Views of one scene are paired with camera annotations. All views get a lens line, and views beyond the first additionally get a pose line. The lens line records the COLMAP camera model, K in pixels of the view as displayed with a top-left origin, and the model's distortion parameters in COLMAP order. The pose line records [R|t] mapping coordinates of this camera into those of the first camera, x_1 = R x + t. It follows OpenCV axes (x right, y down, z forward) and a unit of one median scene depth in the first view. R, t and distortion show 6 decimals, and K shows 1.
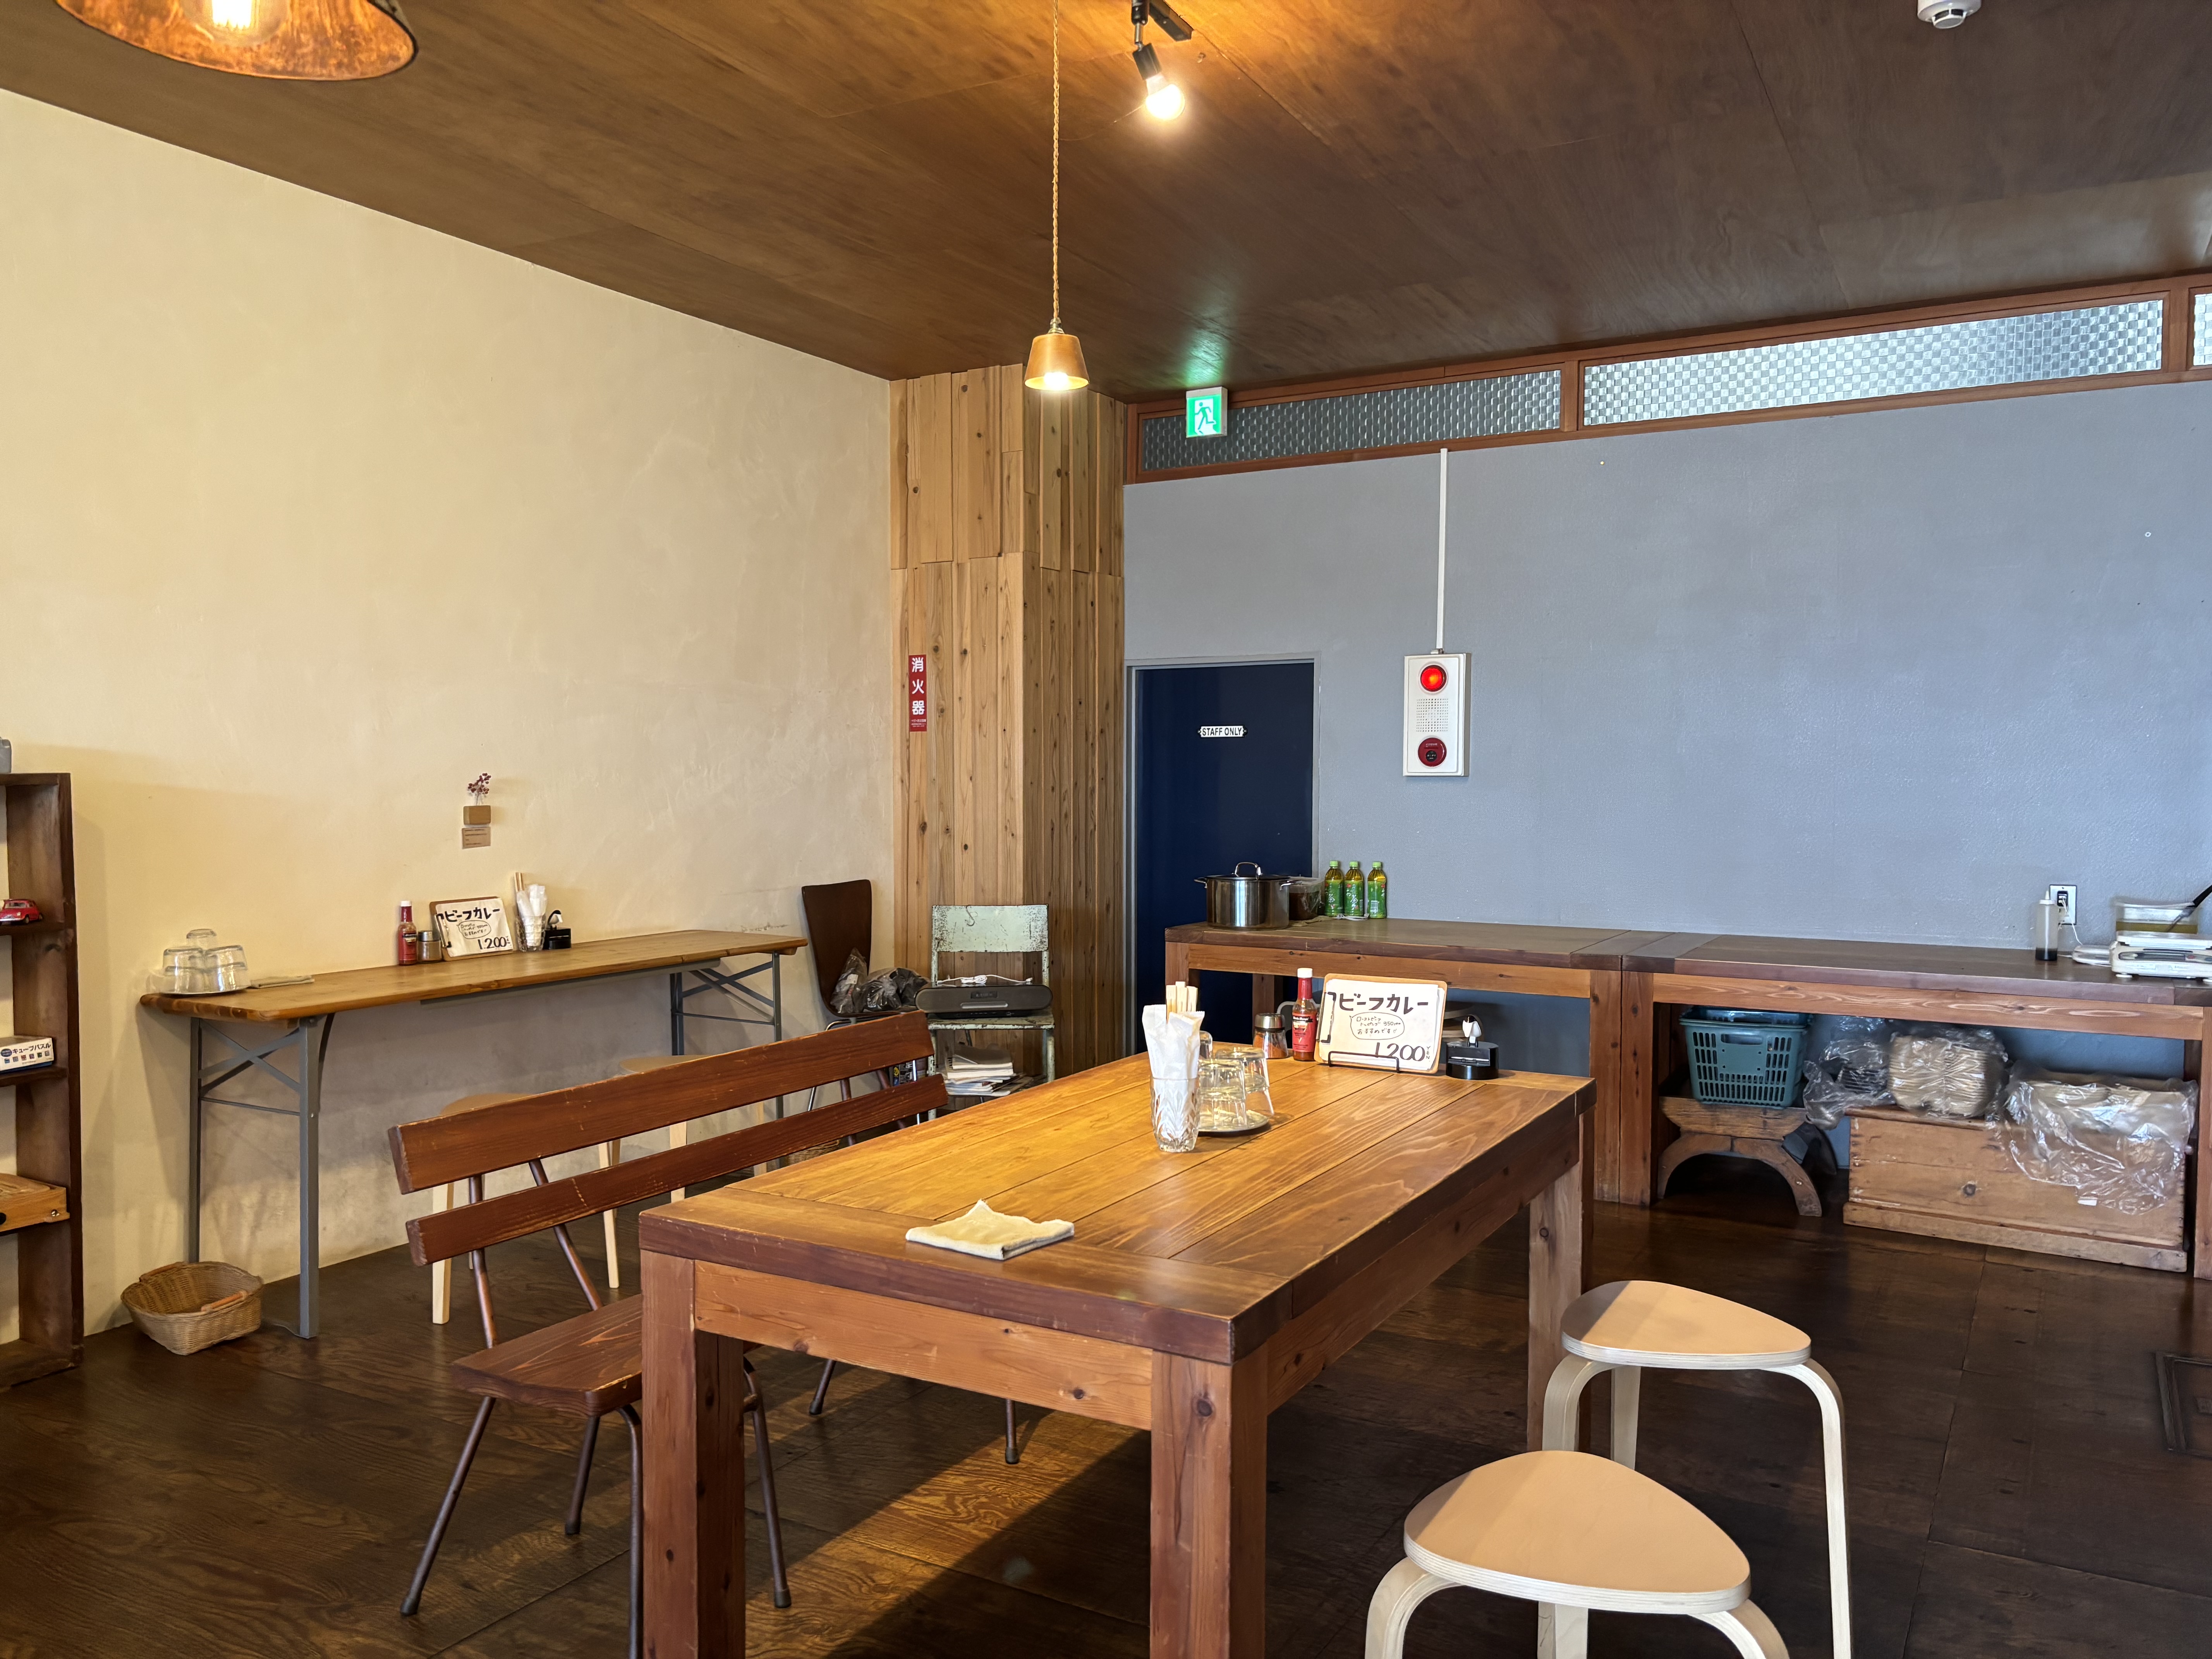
lens RADIAL K [[1656.2, 0, 1100.3], [0, 1656.2, 829.0], [0, 0, 1]] dist [0.017781, -0.017902]
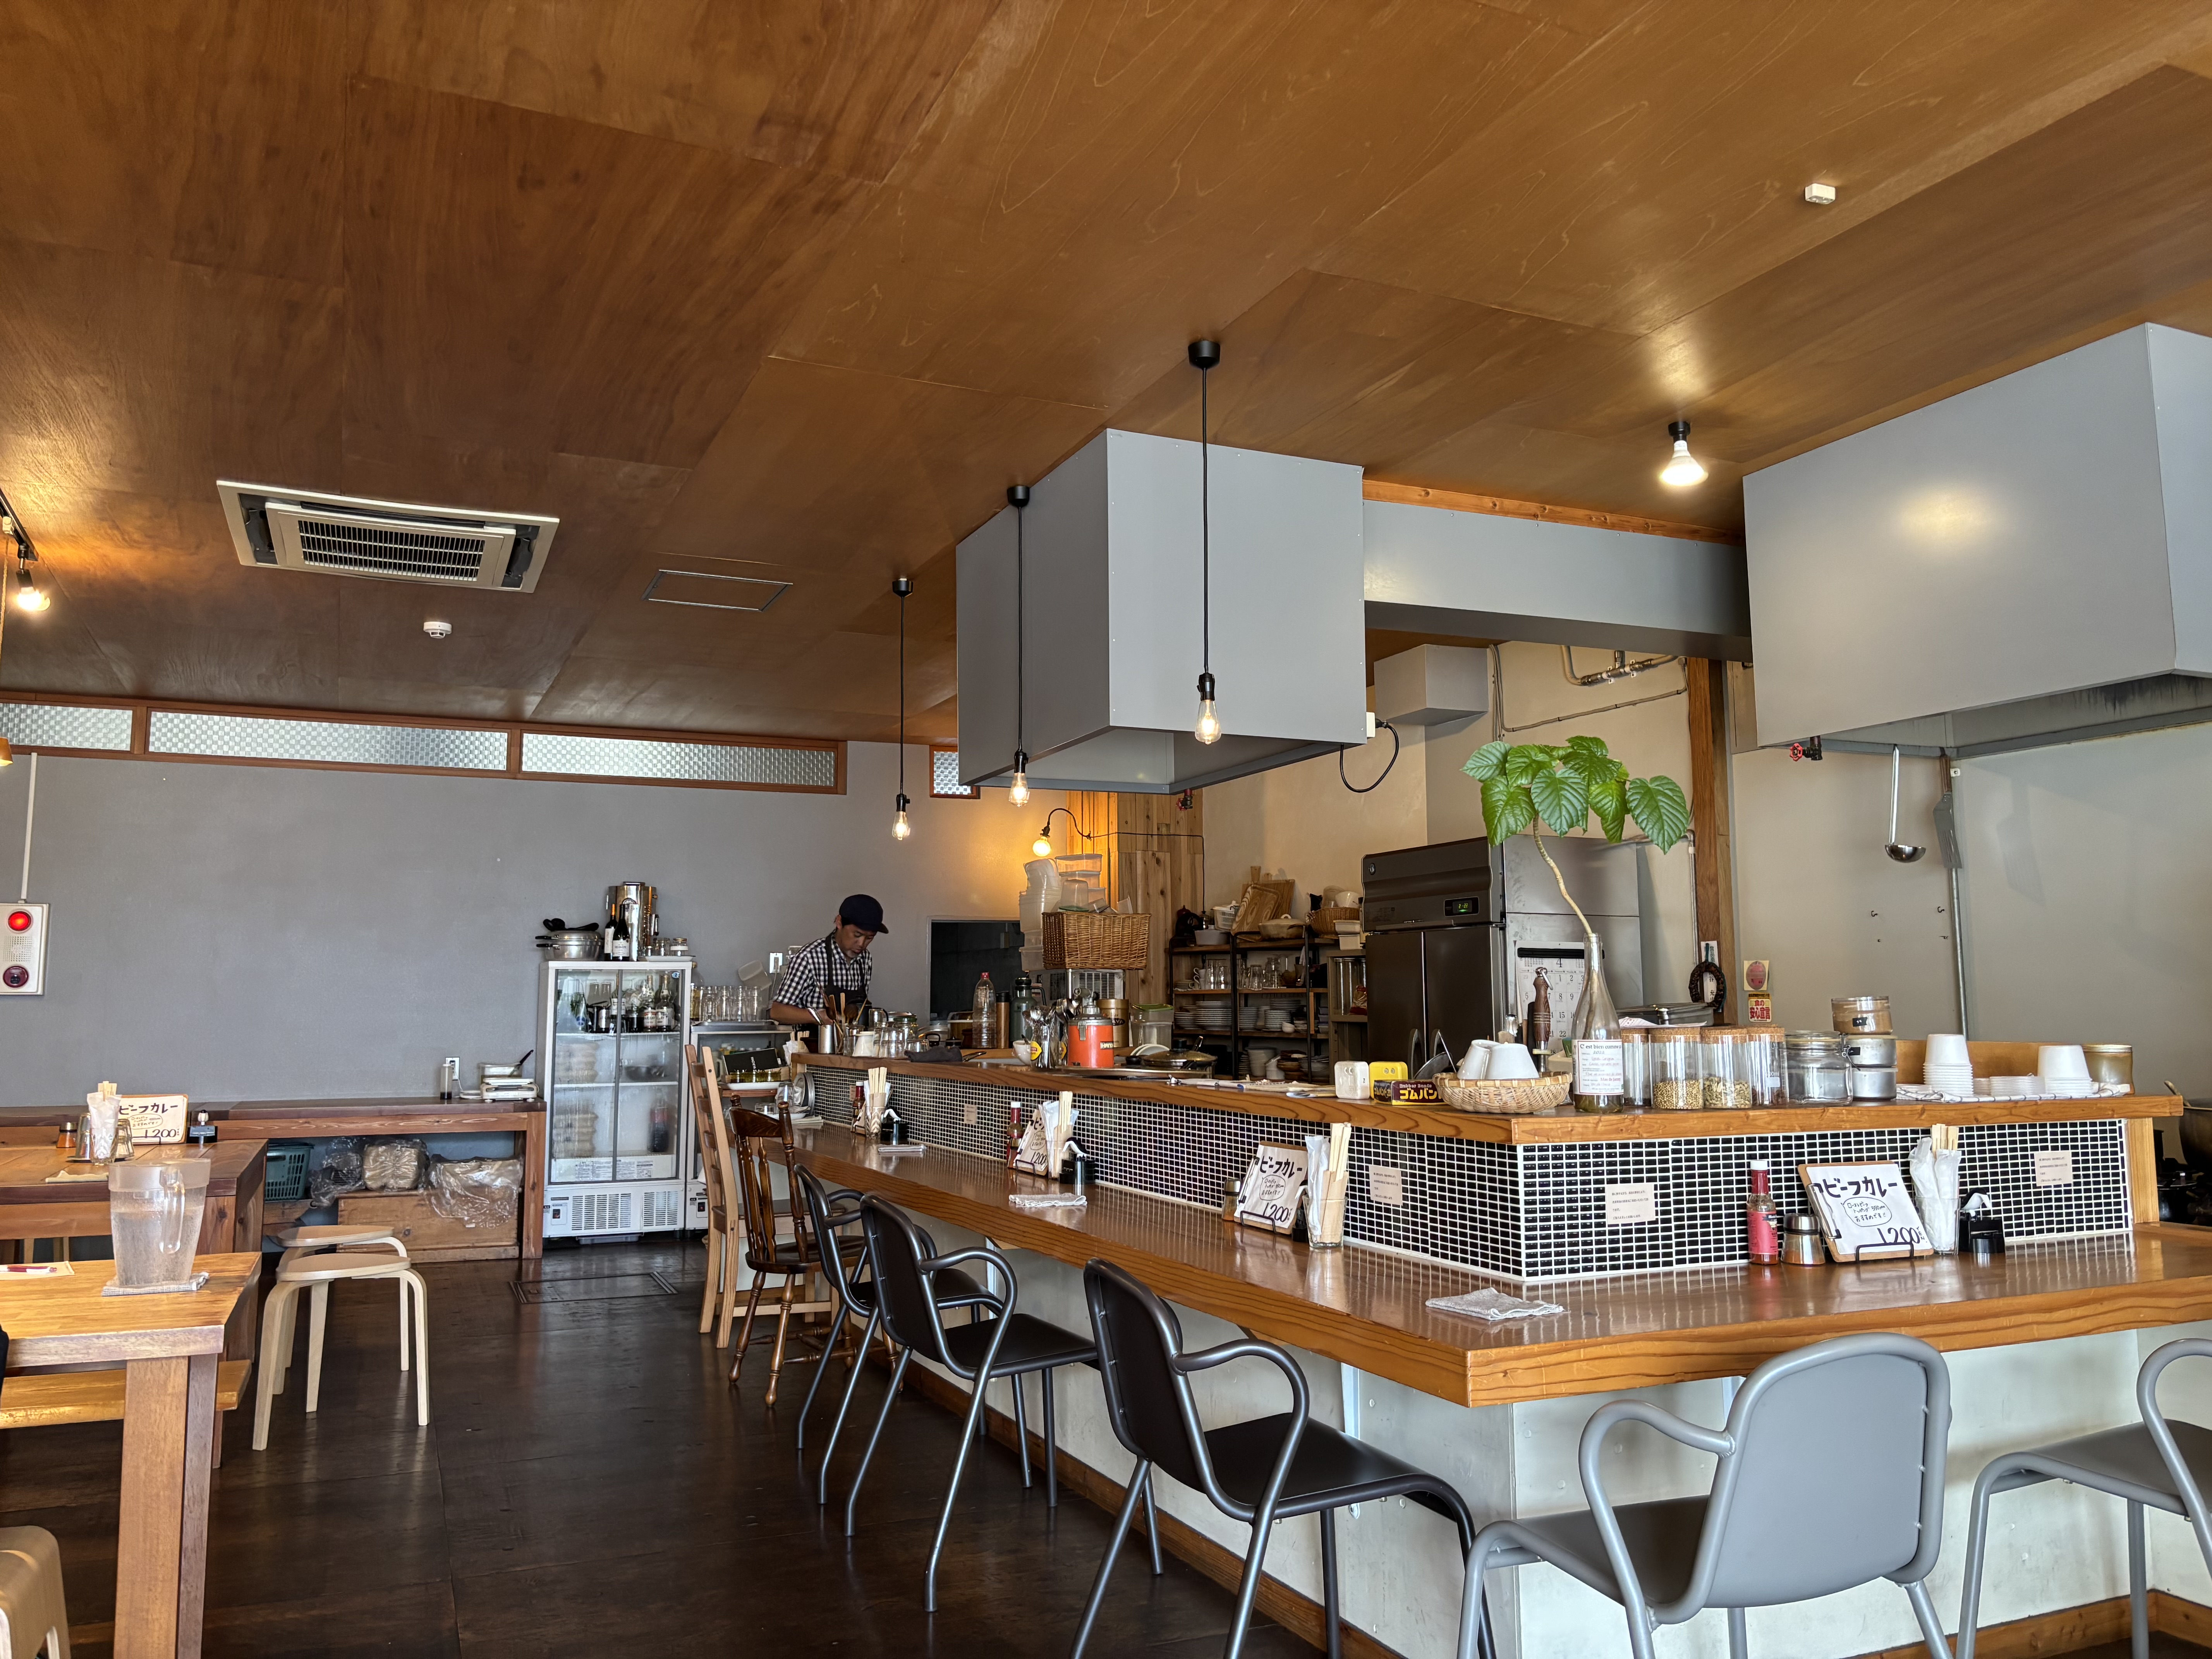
lens RADIAL K [[1656.2, 0, 1099.4], [0, 1656.2, 828.3], [0, 0, 1]] dist [0.017781, -0.017902]
pose [[0.585709, 0.083262, 0.806233, -0.474290], [0.037038, 0.990921, -0.129242, 0.050426], [-0.809675, 0.105559, 0.577308, -0.611766]]
